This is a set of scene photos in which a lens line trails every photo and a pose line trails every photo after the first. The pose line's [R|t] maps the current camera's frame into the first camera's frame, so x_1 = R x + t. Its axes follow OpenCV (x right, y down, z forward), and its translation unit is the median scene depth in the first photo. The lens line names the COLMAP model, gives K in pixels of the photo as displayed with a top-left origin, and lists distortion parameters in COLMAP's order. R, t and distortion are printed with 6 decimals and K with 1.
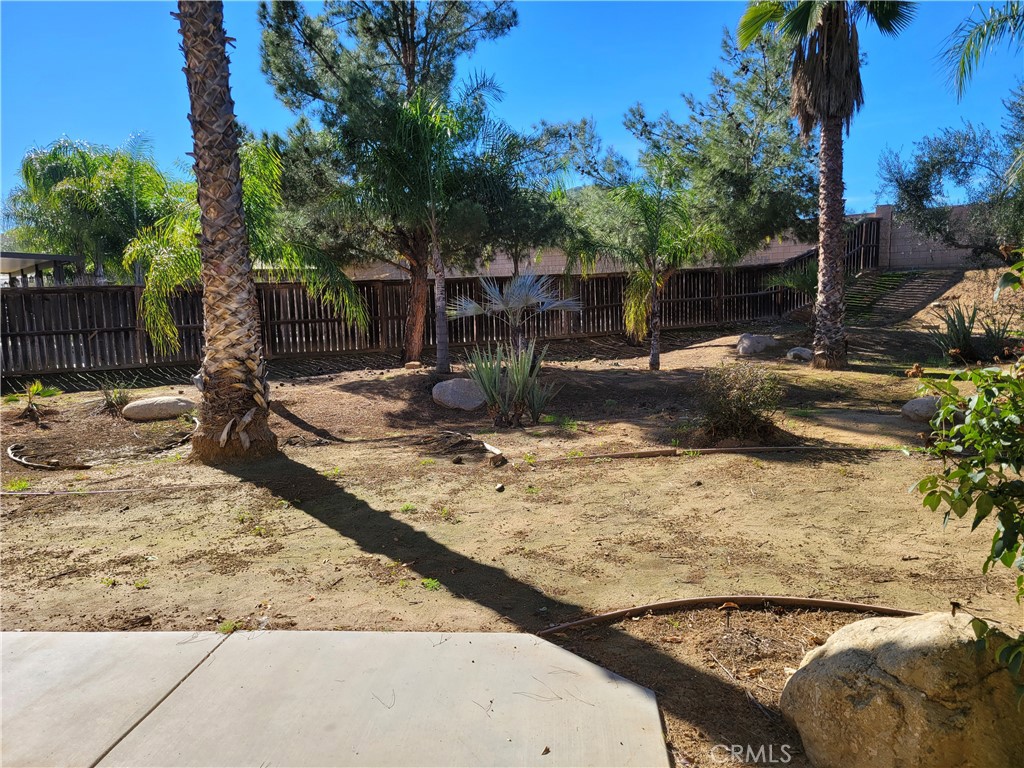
lens RADIAL K [[770.8, 0, 513.4], [0, 770.8, 384.6], [0, 0, 1]] dist [0.064975, -0.038276]
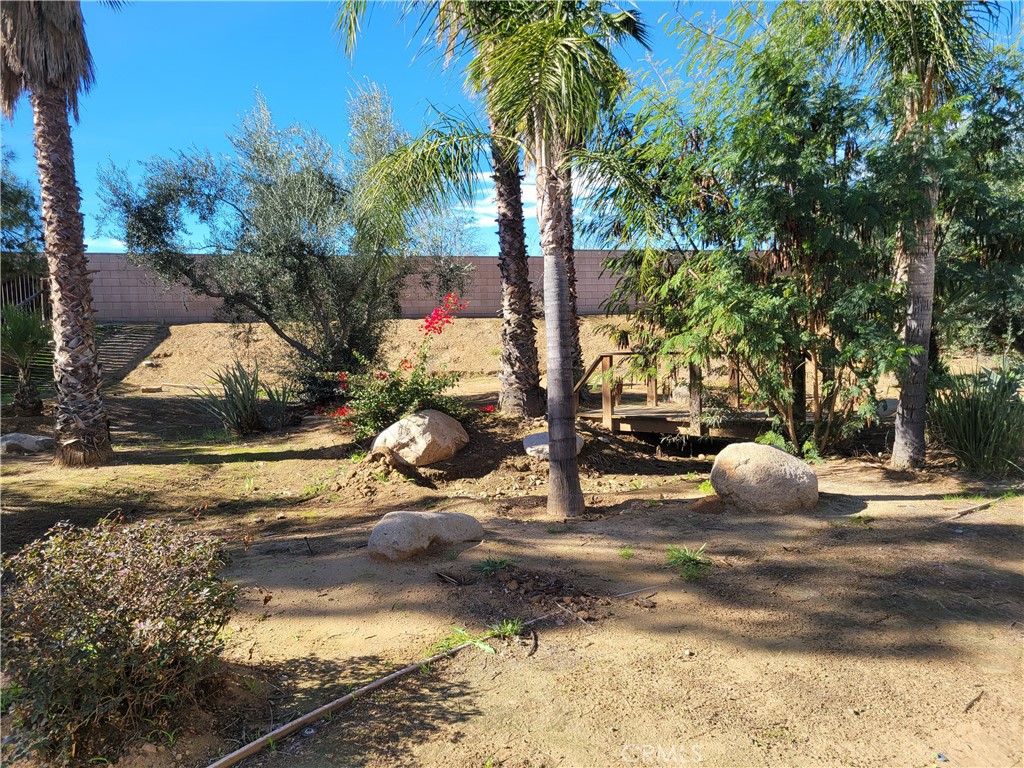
lens RADIAL K [[770.8, 0, 515.2], [0, 770.8, 382.5], [0, 0, 1]] dist [0.064975, -0.038276]
pose [[0.530279, -0.046241, 0.846561, 0.039149], [0.110297, 0.993788, -0.014806, -0.039538], [-0.840618, 0.101224, 0.532085, 0.334747]]
